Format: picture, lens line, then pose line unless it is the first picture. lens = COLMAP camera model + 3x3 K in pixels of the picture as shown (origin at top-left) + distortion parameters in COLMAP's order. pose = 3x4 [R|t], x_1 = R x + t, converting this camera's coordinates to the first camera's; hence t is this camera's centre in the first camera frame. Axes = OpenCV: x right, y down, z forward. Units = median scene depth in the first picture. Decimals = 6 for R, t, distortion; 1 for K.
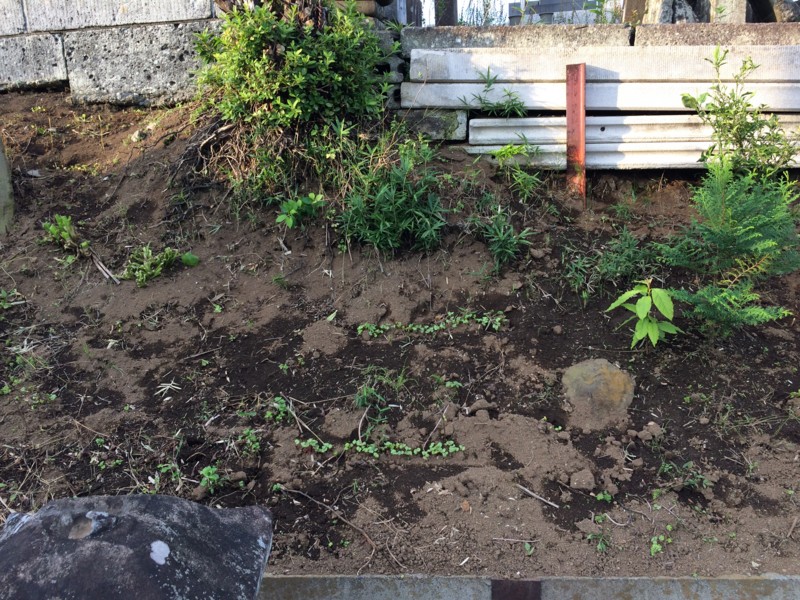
lens RADIAL K [[675.1, 0, 400.0], [0, 675.1, 300.0], [0, 0, 1]] dist [0.059622, -0.089889]
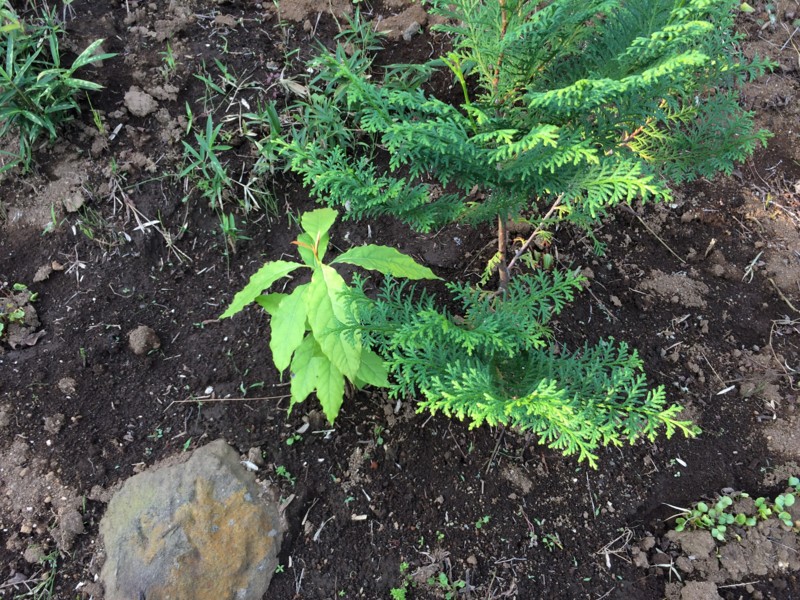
lens RADIAL K [[675.1, 0, 400.0], [0, 675.1, 300.0], [0, 0, 1]] dist [0.059622, -0.089889]
pose [[0.992078, -0.099039, 0.077276, 0.287437], [0.062774, 0.923699, 0.377940, -0.095295], [-0.108810, -0.370095, 0.922599, 0.506900]]
